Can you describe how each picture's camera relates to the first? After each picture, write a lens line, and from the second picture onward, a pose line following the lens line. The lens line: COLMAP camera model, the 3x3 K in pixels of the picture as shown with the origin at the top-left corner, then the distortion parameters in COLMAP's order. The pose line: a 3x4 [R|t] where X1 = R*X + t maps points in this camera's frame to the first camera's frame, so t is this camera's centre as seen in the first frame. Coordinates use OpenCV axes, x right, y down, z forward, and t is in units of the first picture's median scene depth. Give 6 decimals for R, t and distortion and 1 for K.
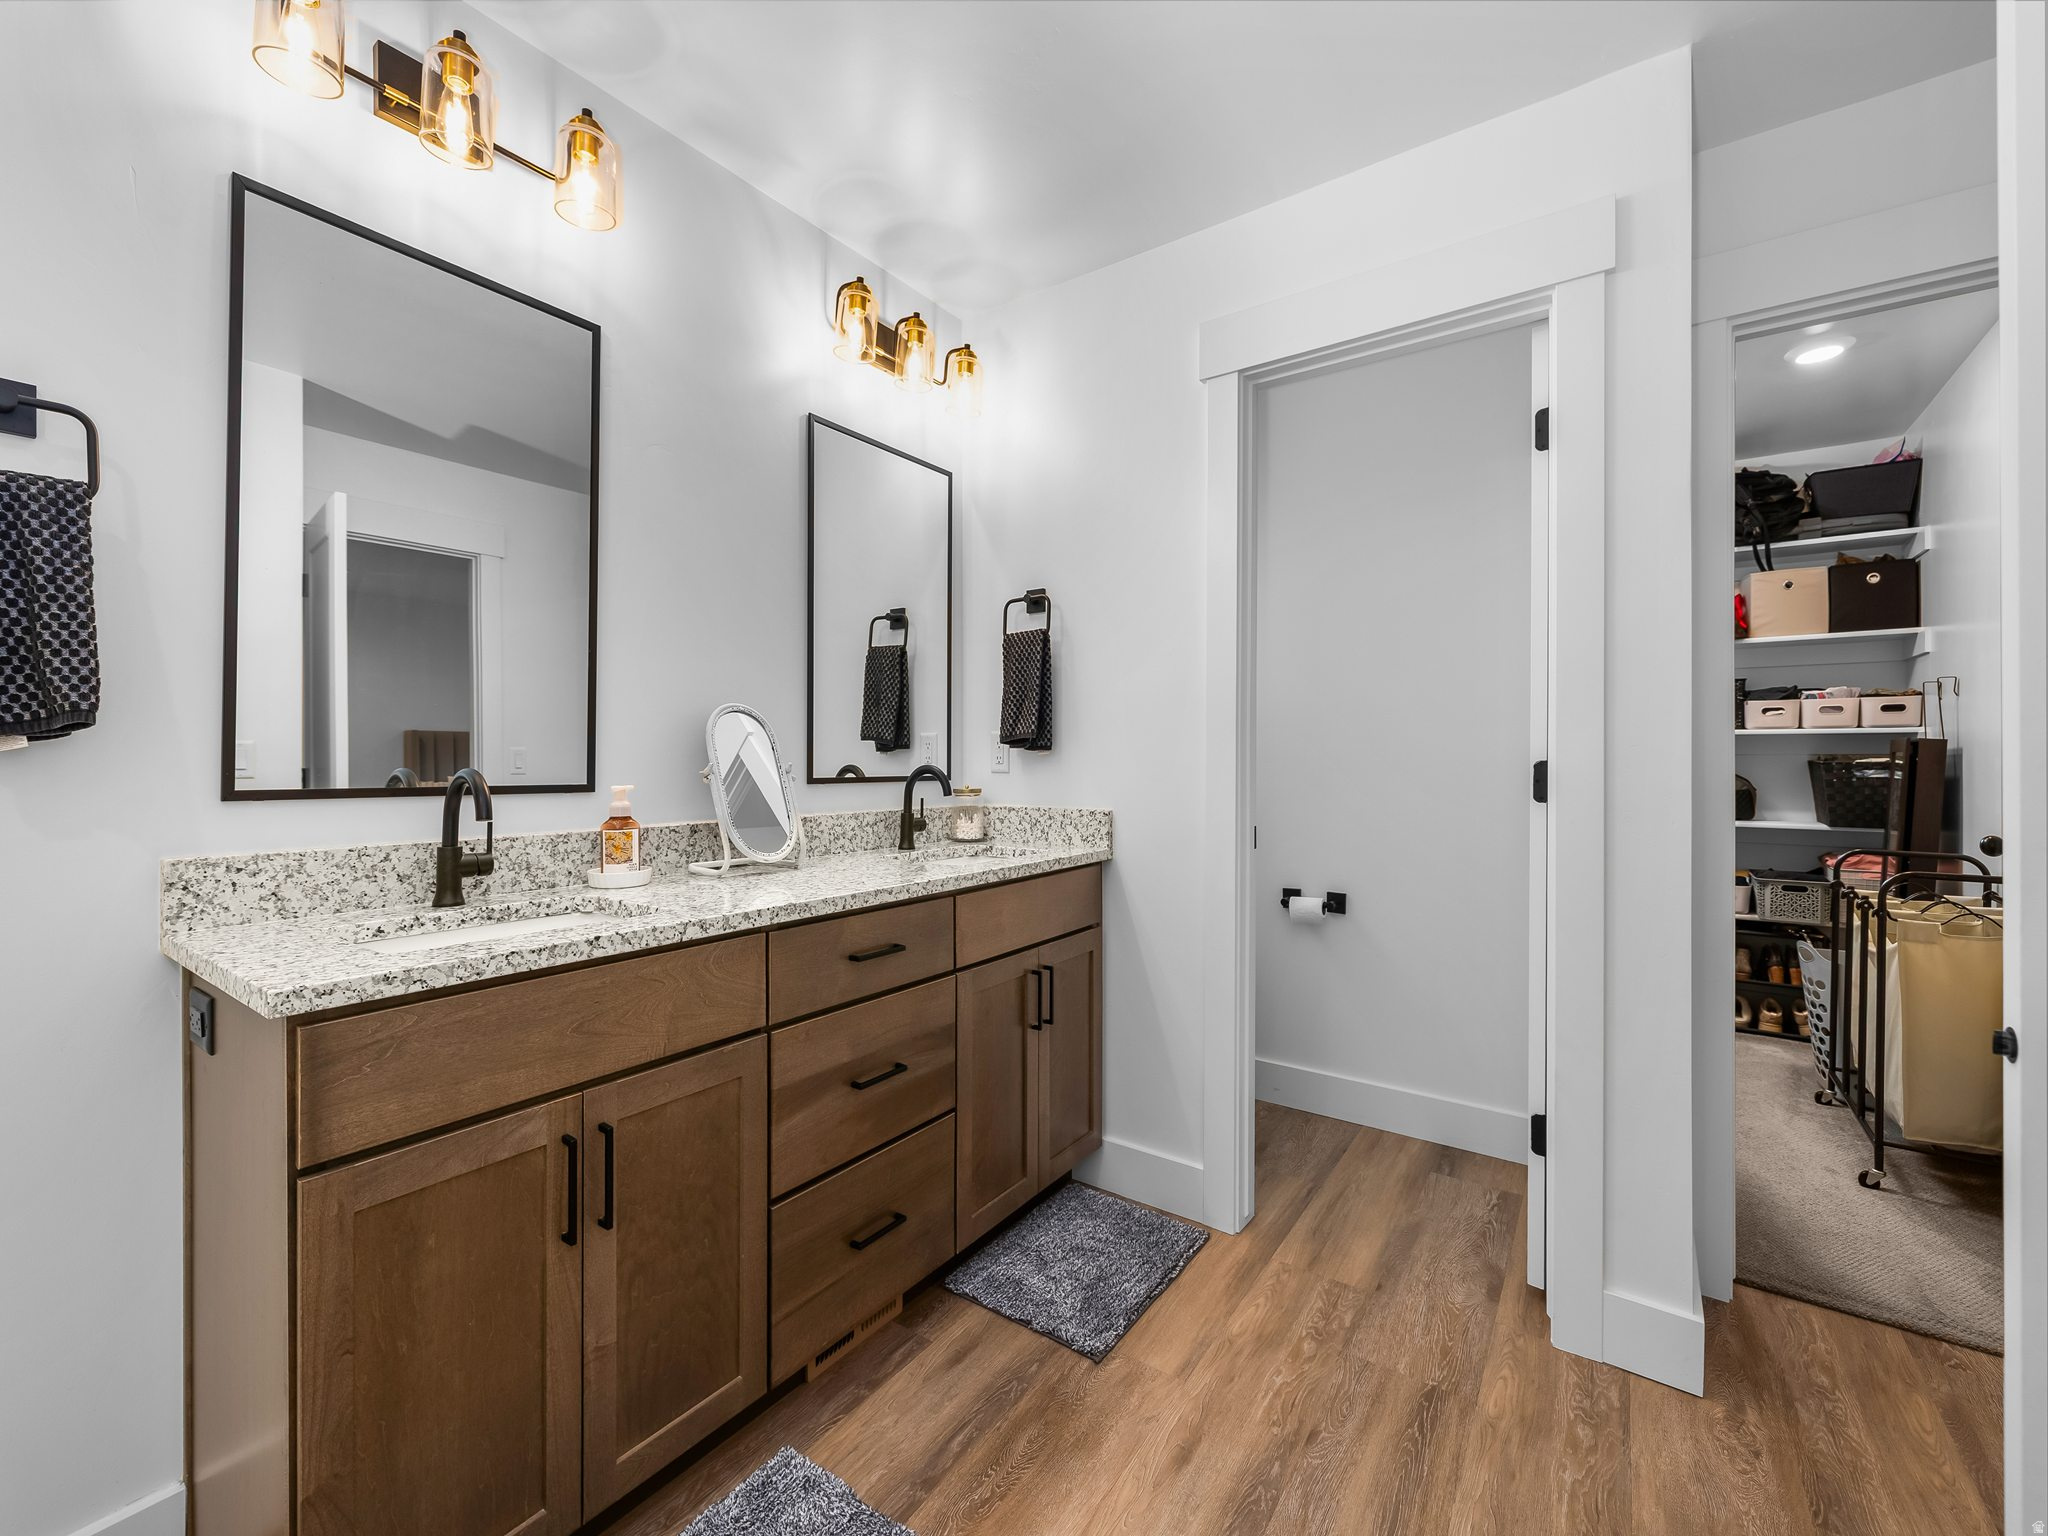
lens RADIAL K [[863.0, 0, 1012.4], [0, 863.0, 757.8], [0, 0, 1]] dist [-0.000646, 0.000826]
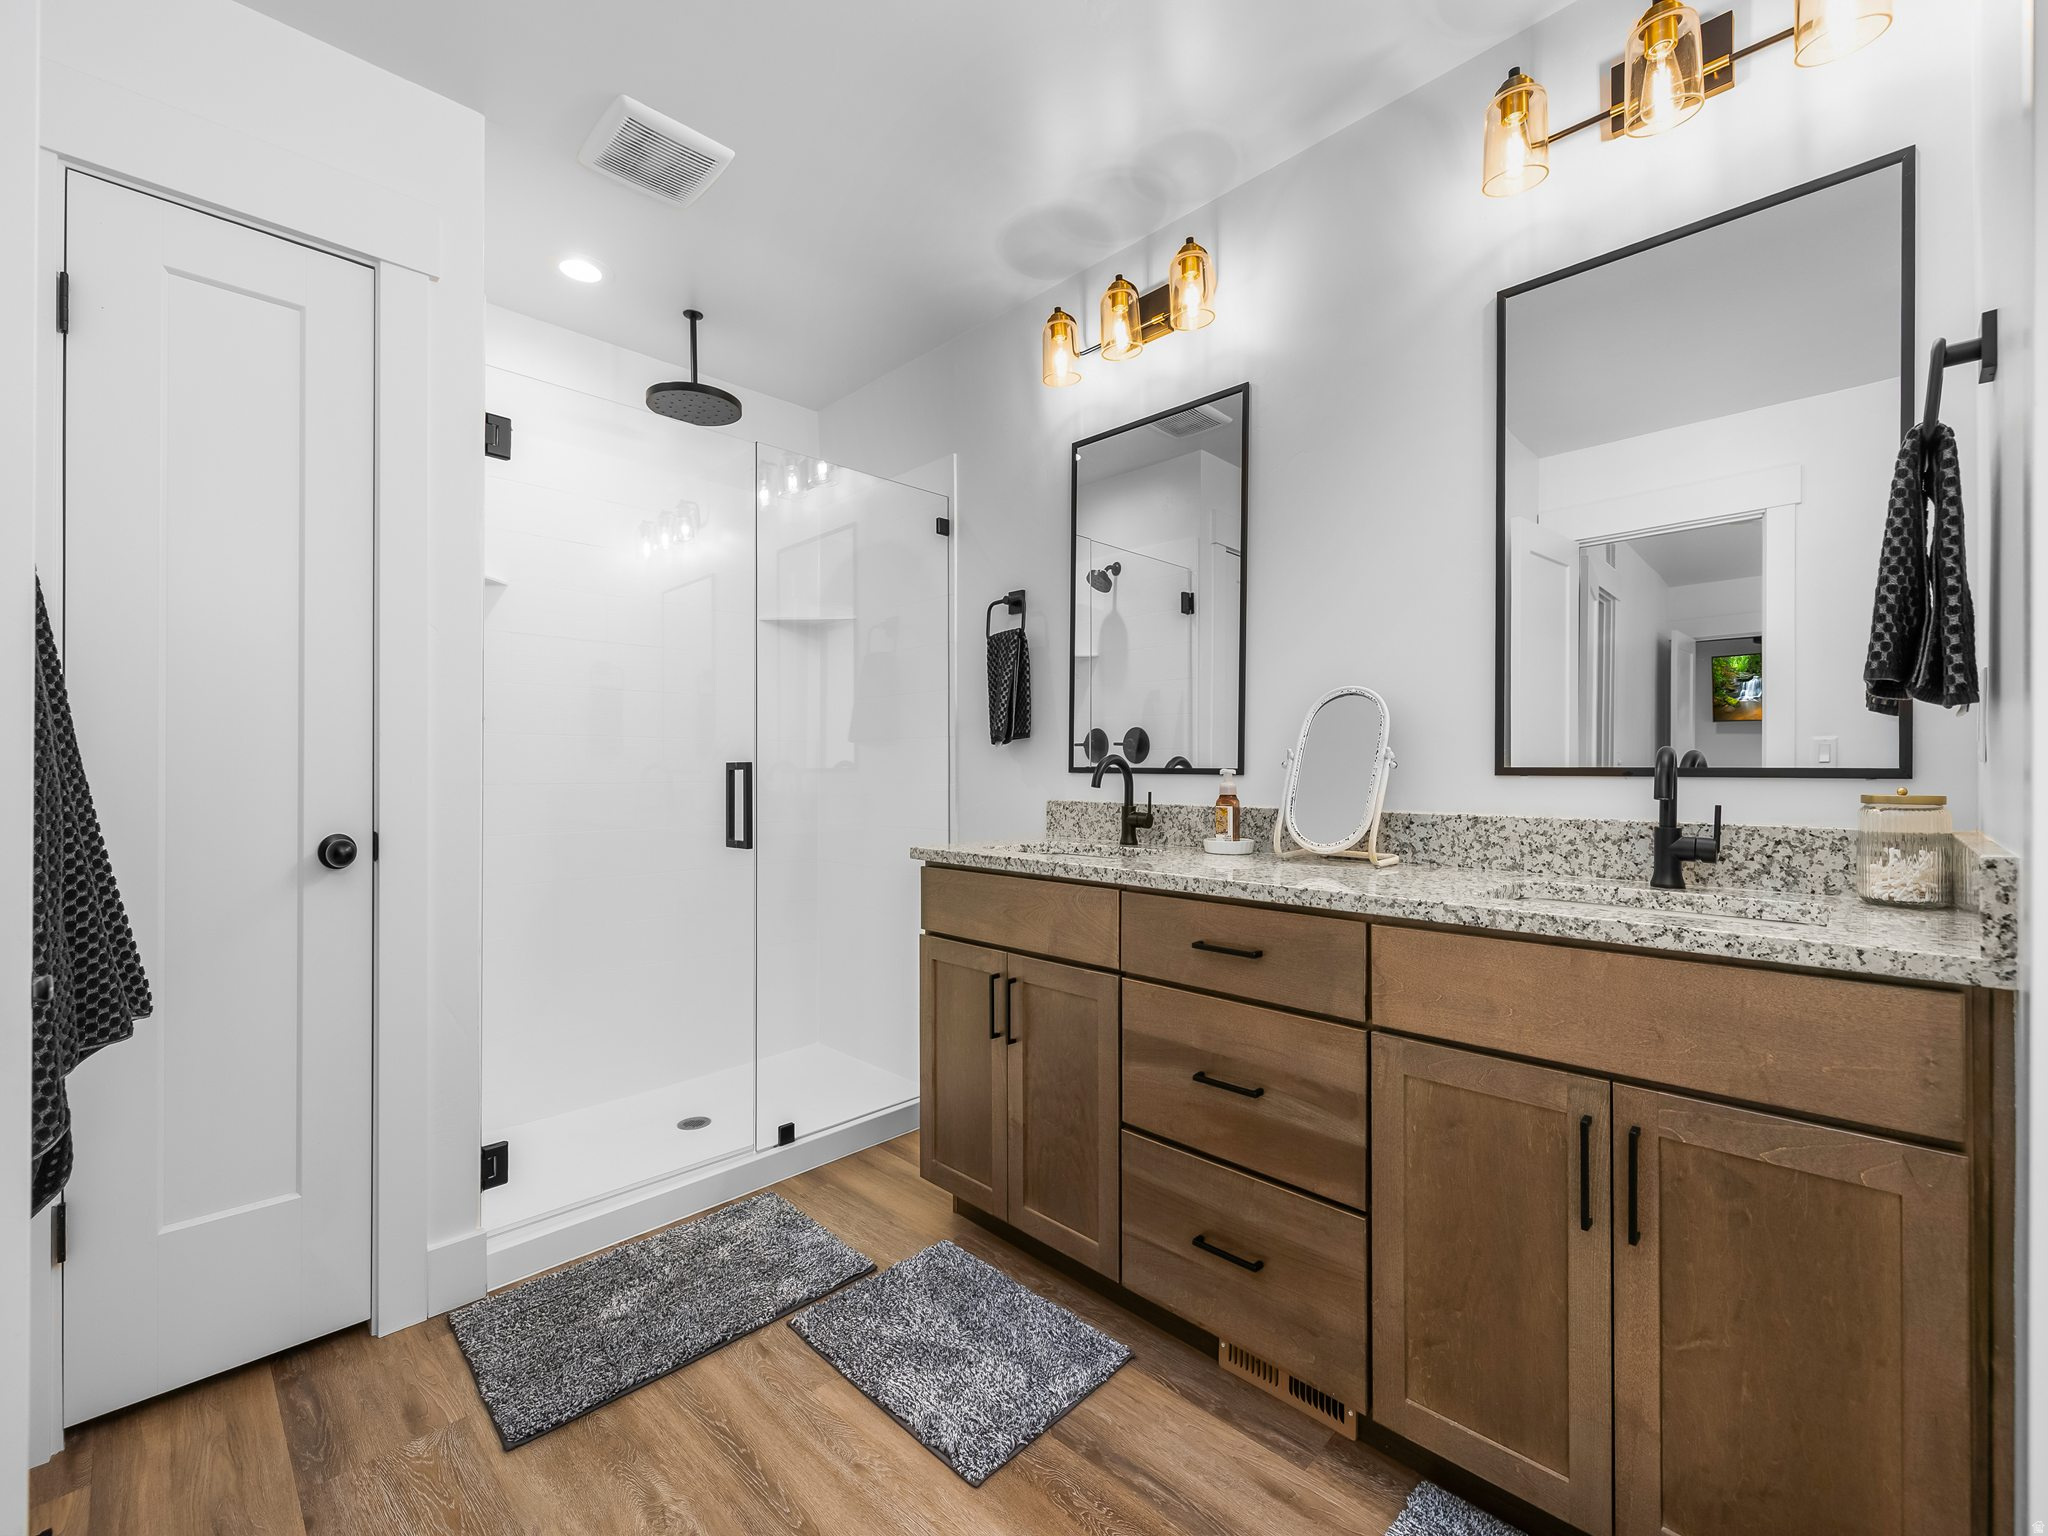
lens RADIAL K [[863.0, 0, 1002.5], [0, 863.0, 770.6], [0, 0, 1]] dist [-0.000646, 0.000826]
pose [[-0.166363, 0.000282, -0.986065, 0.888907], [-0.001478, 0.999999, 0.000535, 0.039473], [0.986063, 0.001546, -0.166362, 1.032187]]
